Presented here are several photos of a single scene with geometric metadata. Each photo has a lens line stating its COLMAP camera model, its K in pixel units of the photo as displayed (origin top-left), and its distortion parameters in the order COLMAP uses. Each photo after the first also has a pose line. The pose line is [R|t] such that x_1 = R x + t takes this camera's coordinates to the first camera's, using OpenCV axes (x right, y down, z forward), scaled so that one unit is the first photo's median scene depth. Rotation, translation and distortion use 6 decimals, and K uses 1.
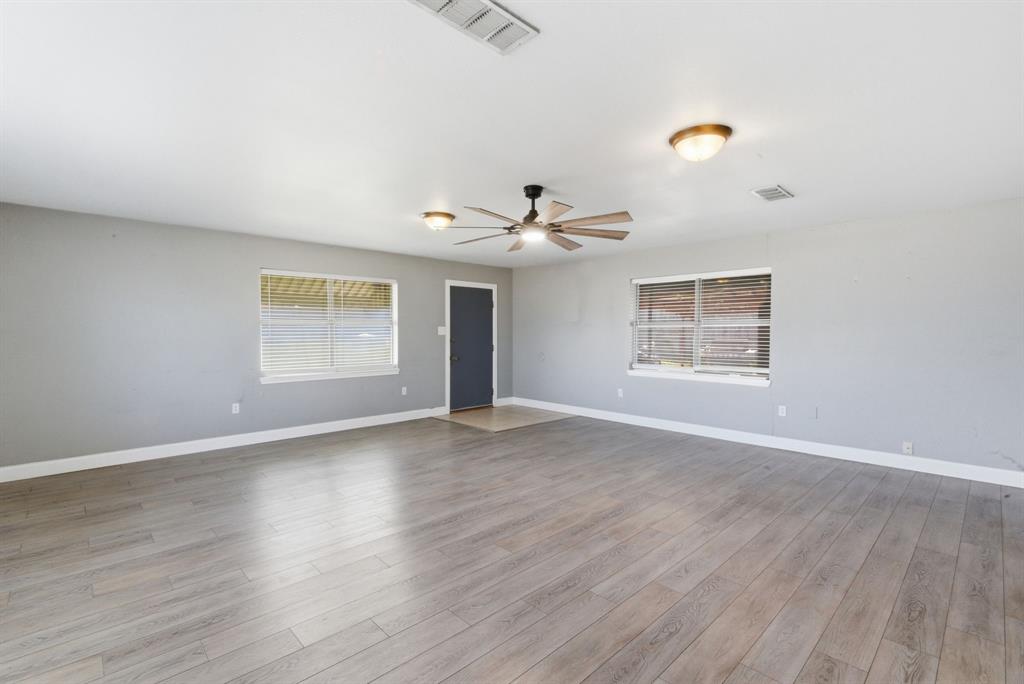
lens RADIAL K [[467.3, 0, 509.1], [0, 467.3, 333.8], [0, 0, 1]] dist [0.001896, -0.002611]
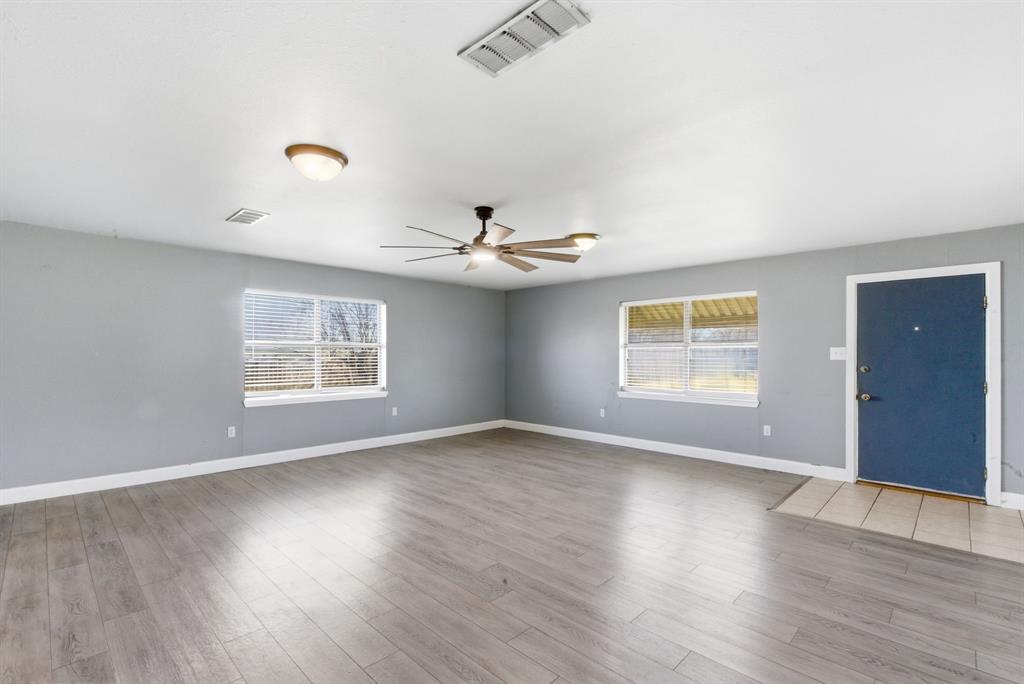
lens RADIAL K [[467.3, 0, 503.5], [0, 467.3, 349.8], [0, 0, 1]] dist [0.001896, -0.002611]
pose [[0.024354, -0.004800, -0.999692, 0.706592], [-0.010423, 0.999933, -0.005055, -0.005153], [0.999649, 0.010543, 0.024302, 0.701193]]
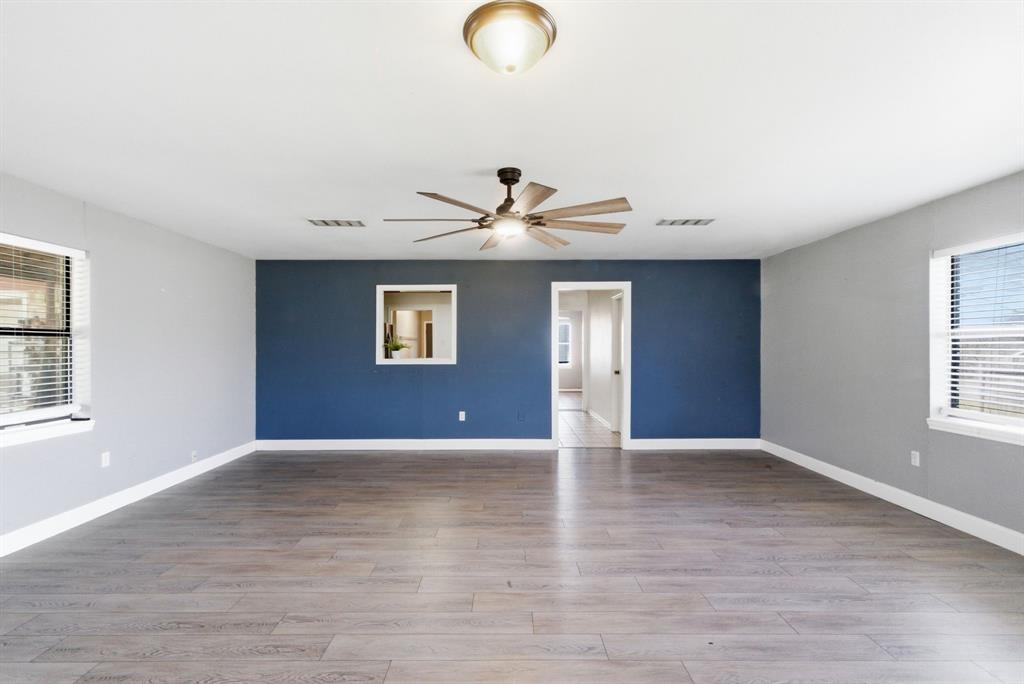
lens RADIAL K [[467.3, 0, 512.4], [0, 467.3, 346.5], [0, 0, 1]] dist [0.001896, -0.002611]
pose [[-0.727922, 0.001503, 0.685658, -0.345117], [0.003538, 0.999993, 0.001565, -0.003831], [-0.685651, 0.003565, -0.727922, 1.087844]]
